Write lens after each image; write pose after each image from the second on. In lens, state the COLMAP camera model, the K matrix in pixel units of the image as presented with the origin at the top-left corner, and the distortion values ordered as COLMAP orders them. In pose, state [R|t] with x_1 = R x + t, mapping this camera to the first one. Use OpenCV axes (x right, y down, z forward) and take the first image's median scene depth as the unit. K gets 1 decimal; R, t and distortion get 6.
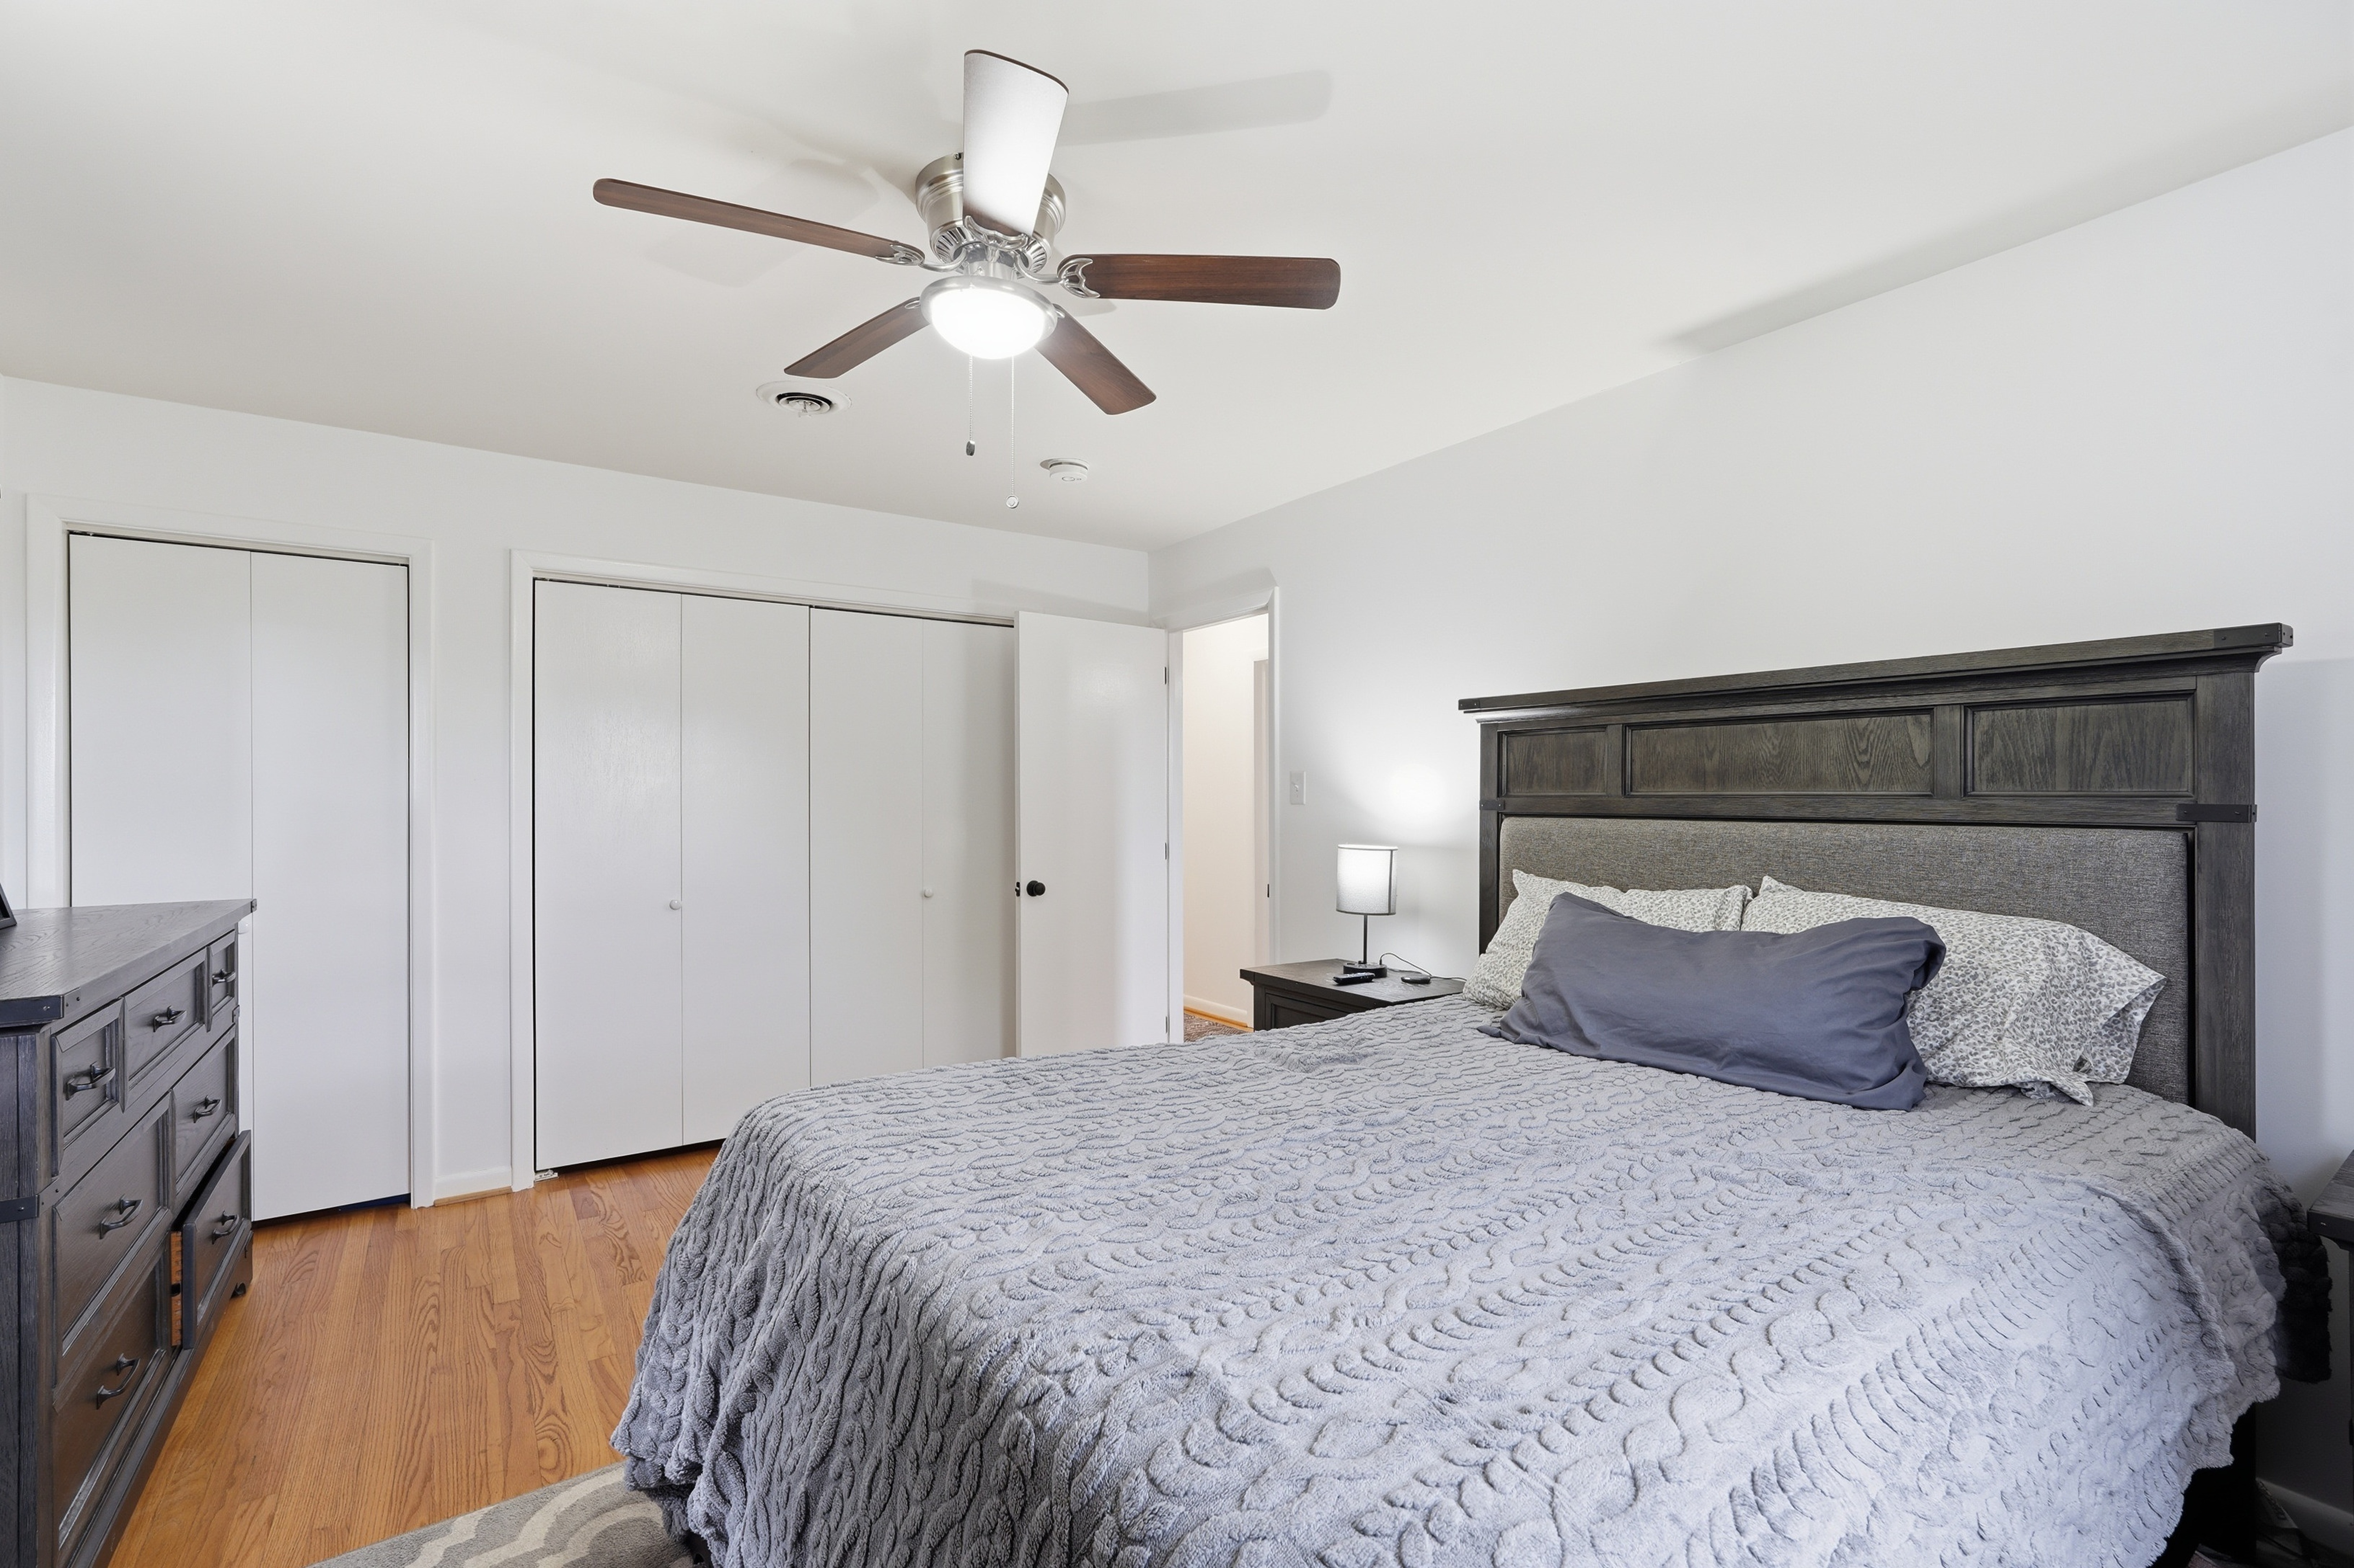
lens RADIAL K [[1061.9, 0, 1162.8], [0, 1061.9, 786.6], [0, 0, 1]] dist [0.002895, 0.001160]
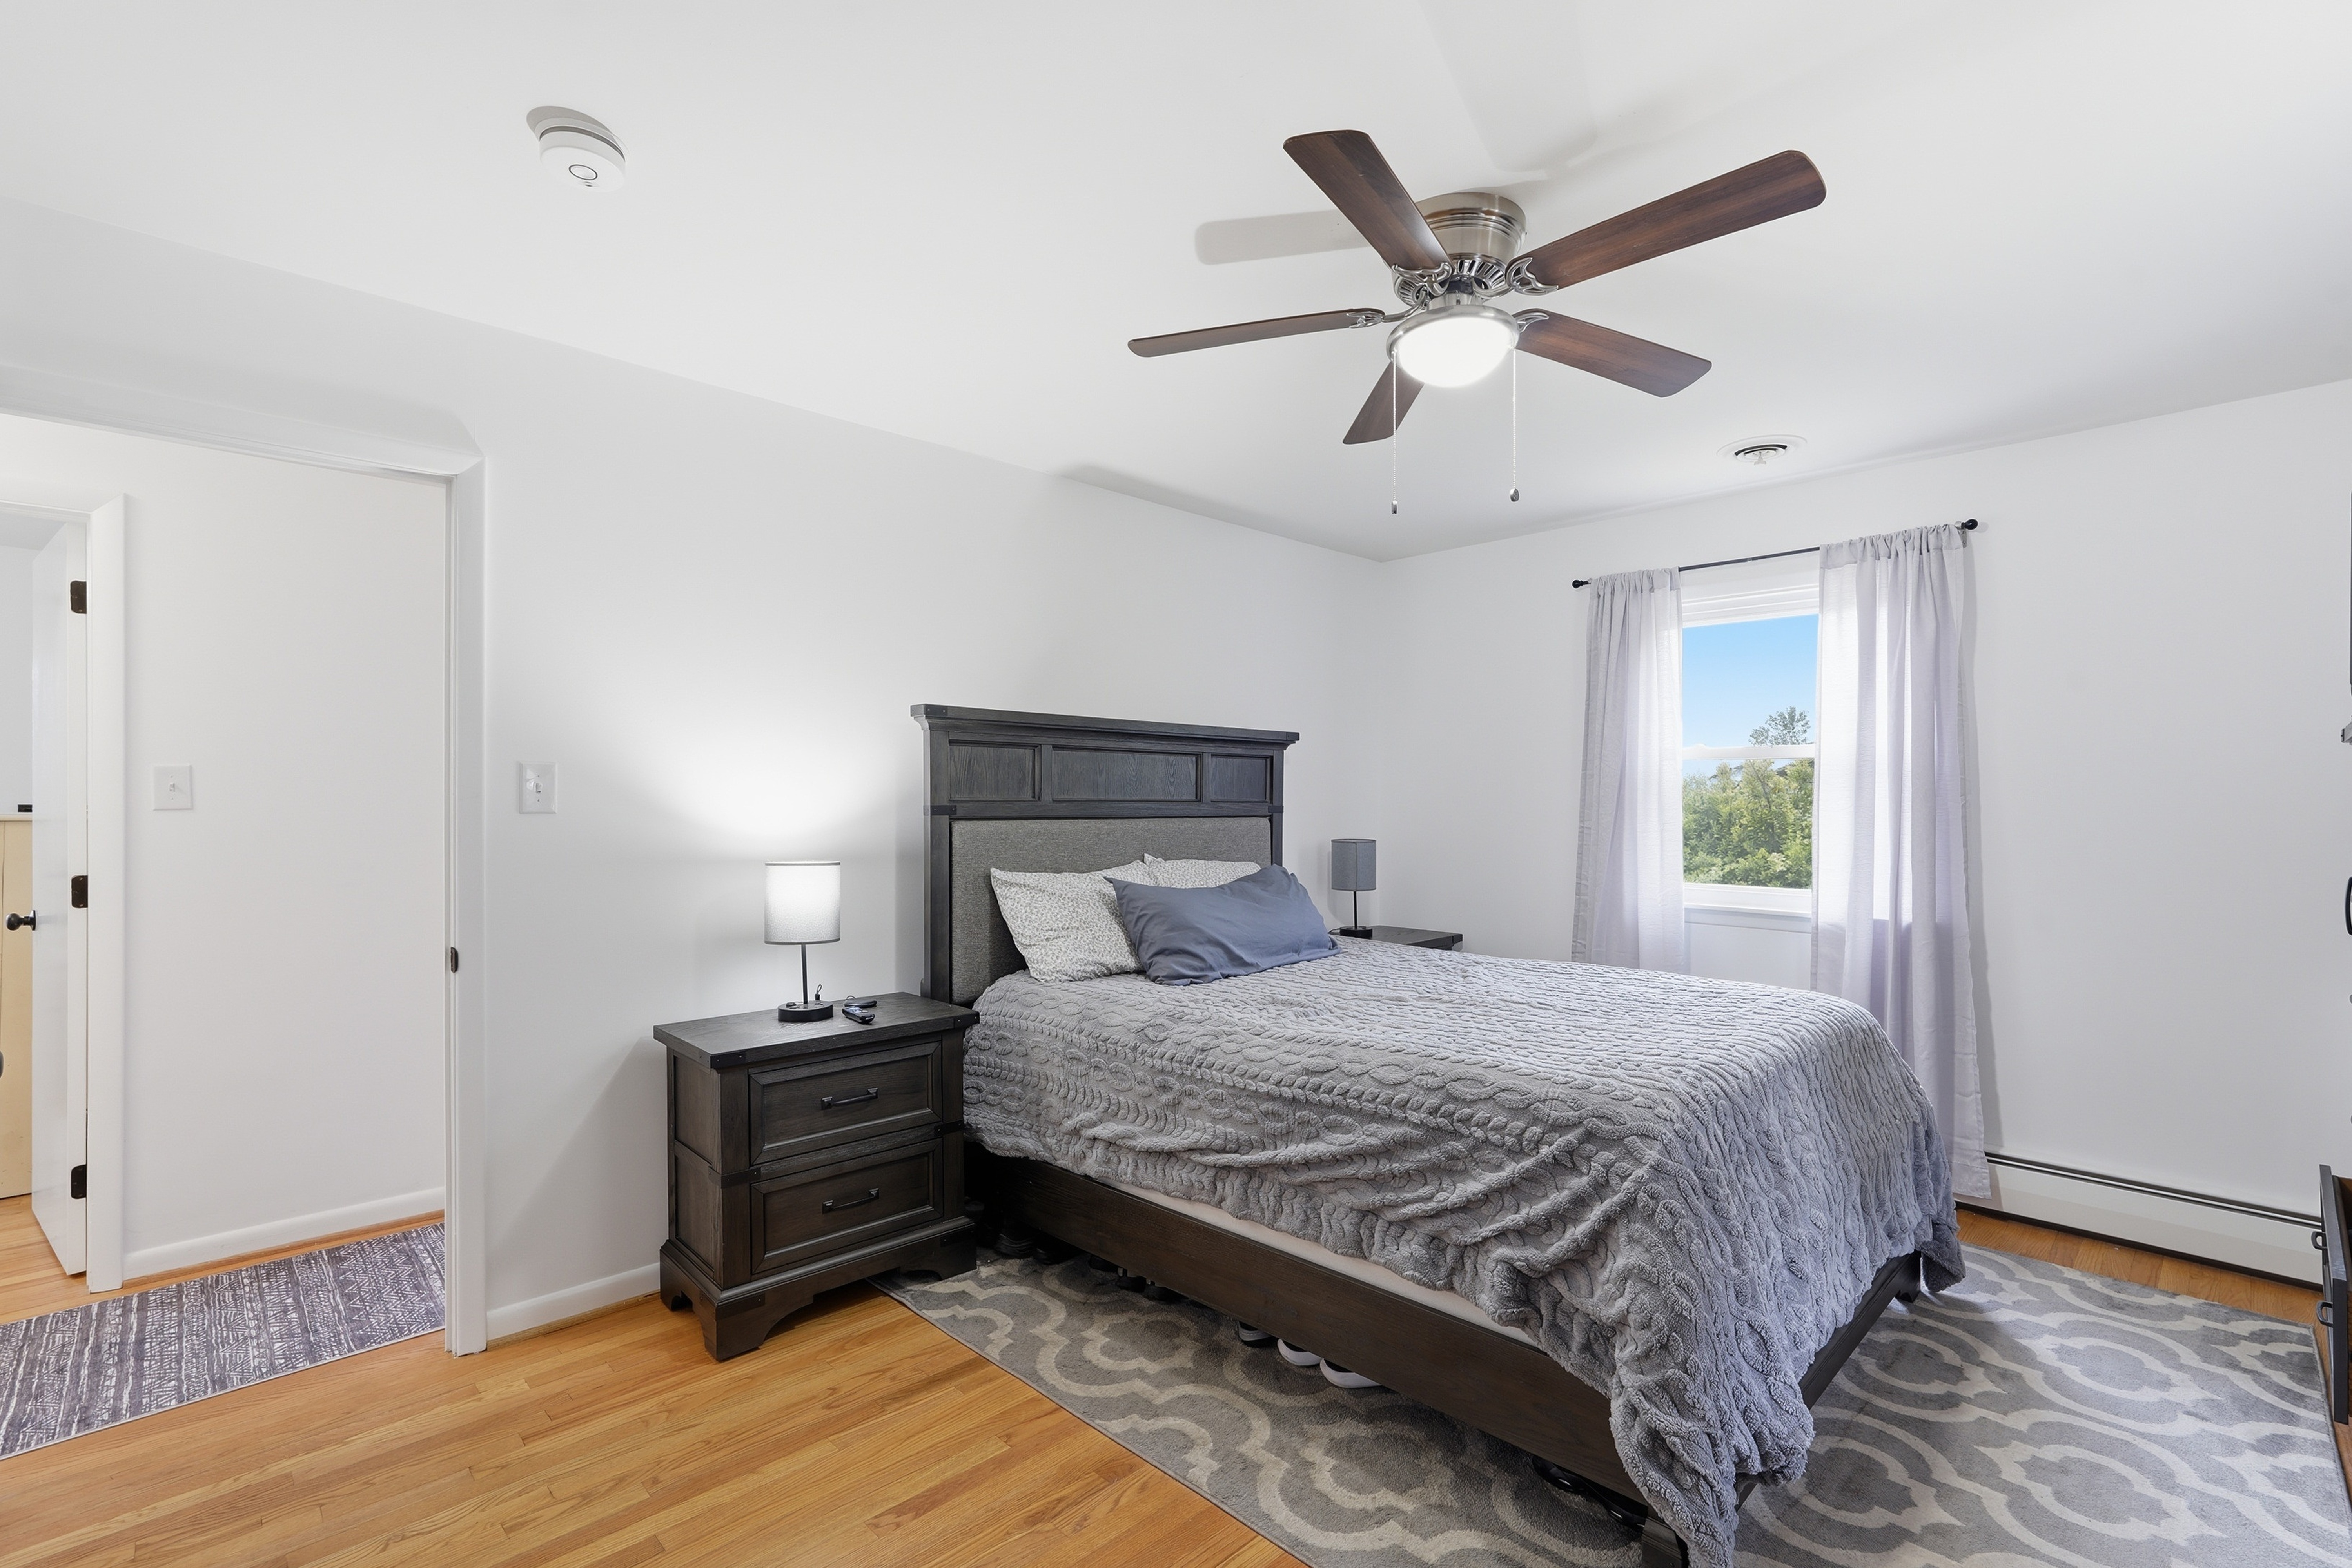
lens RADIAL K [[1061.0, 0, 1161.8], [0, 1061.0, 786.6], [0, 0, 1]] dist [0.002895, 0.001160]
pose [[-0.151849, 0.021760, 0.988164, -0.972546], [-0.005250, 0.999726, -0.022821, 0.022480], [-0.988390, -0.008654, -0.151693, 1.237376]]
